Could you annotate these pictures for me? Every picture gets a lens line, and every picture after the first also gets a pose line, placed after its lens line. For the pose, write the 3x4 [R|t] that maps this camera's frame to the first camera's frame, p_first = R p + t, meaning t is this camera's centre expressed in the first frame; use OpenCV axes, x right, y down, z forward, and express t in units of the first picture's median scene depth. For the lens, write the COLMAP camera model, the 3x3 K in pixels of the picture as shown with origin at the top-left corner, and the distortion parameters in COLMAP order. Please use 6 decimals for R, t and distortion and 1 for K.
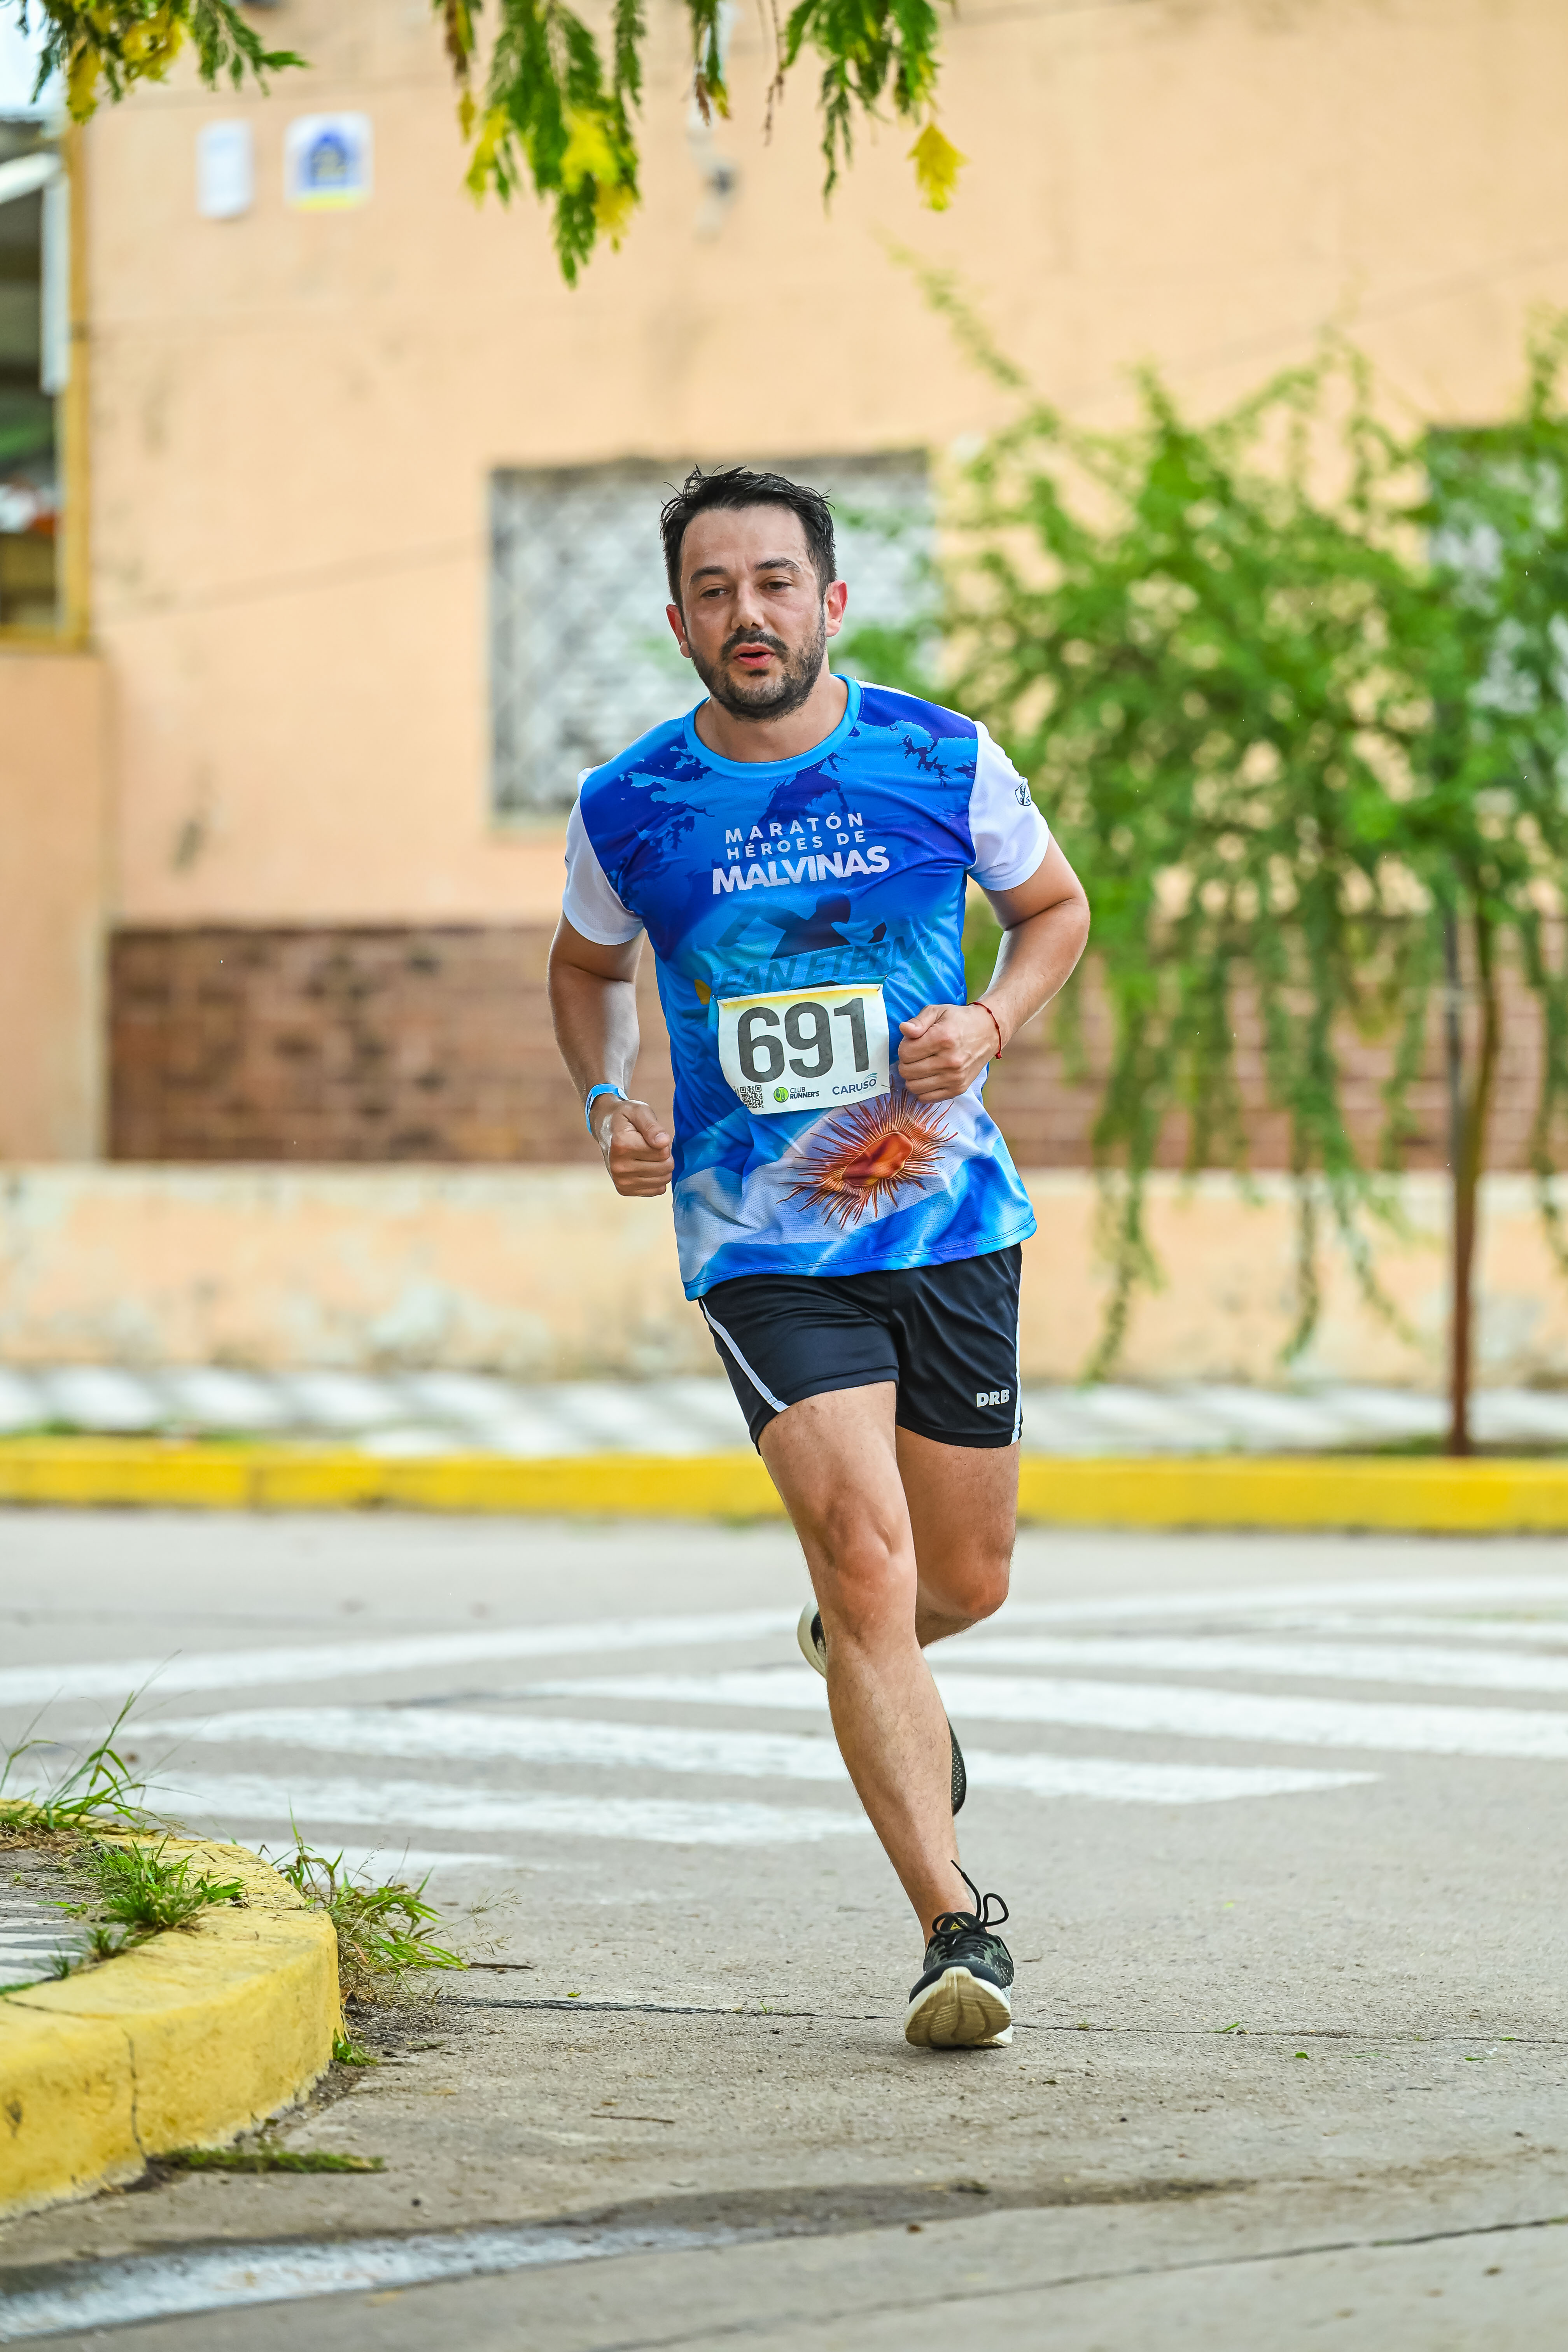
lens RADIAL K [[12626.9, 0, 950.4], [0, 12626.9, 1133.4], [0, 0, 1]] dist [-0.018536, 0.000000]
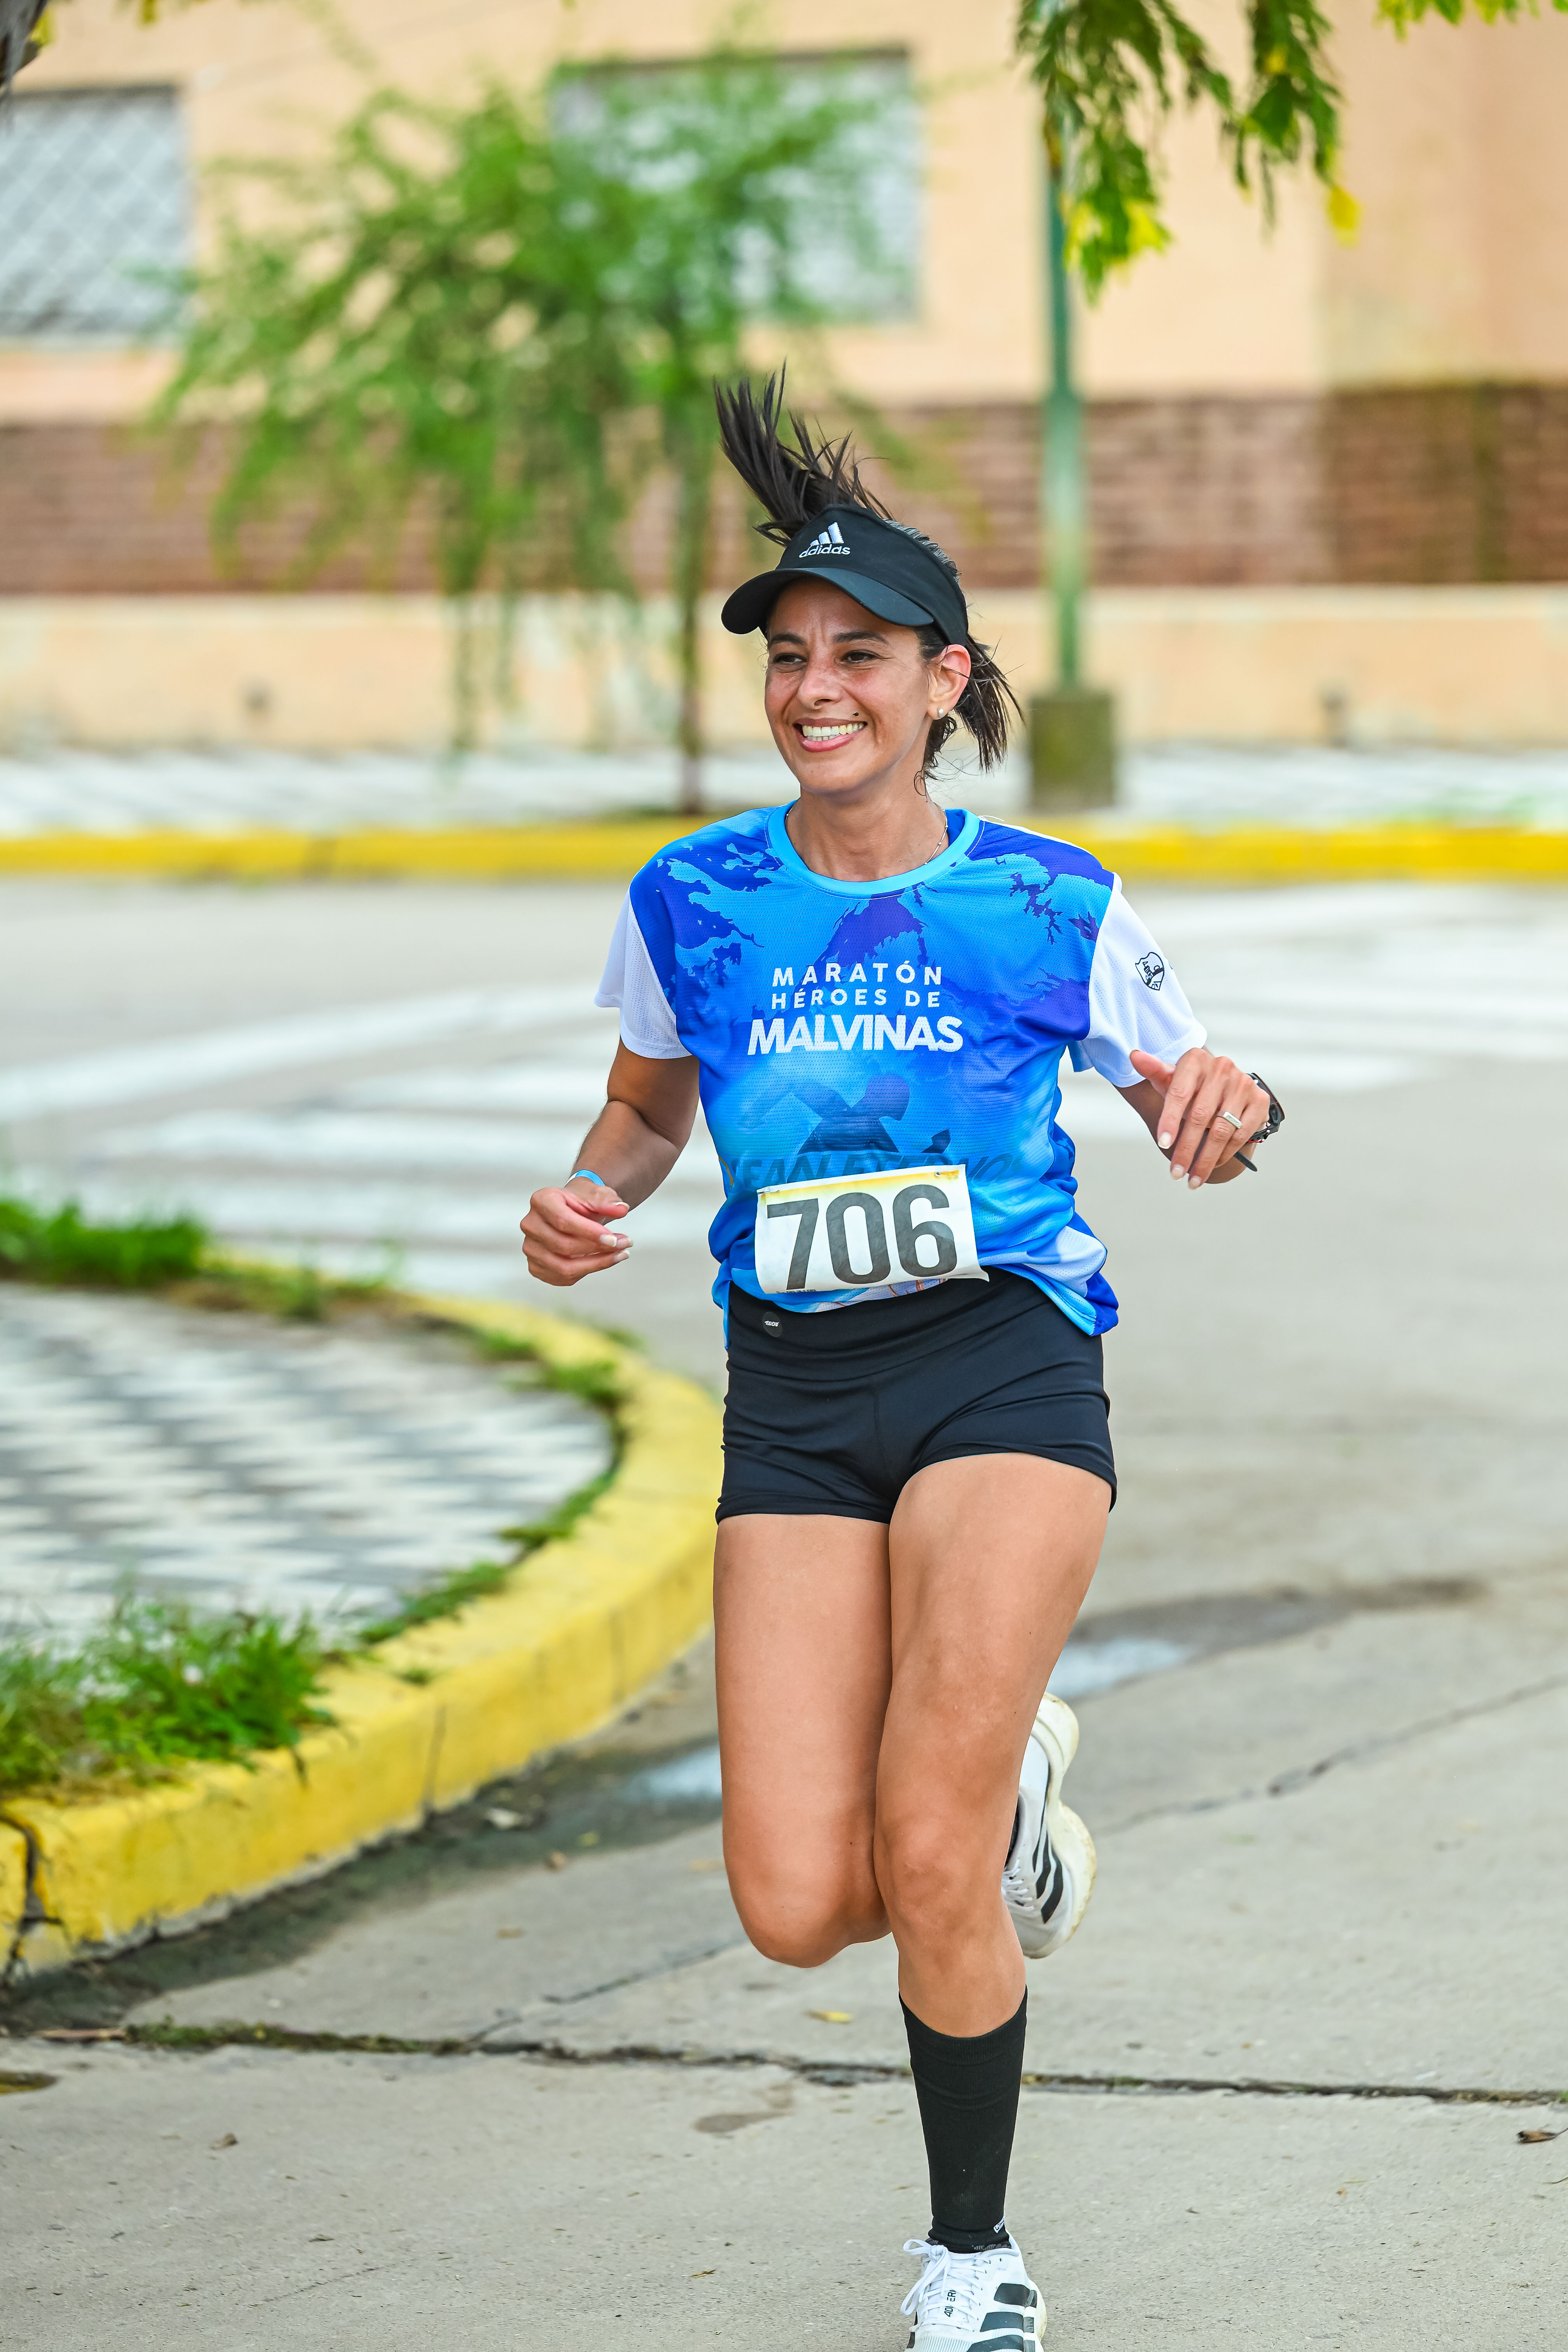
lens RADIAL K [[8984.6, 0, 810.3], [0, 8984.6, 1168.1], [0, 0, 1]] dist [0.023545, 0.000000]
pose [[0.990702, -0.038304, 0.130547, -0.155486], [0.026692, 0.995624, 0.089561, -0.049310], [-0.133407, -0.085244, 0.987389, -0.007518]]
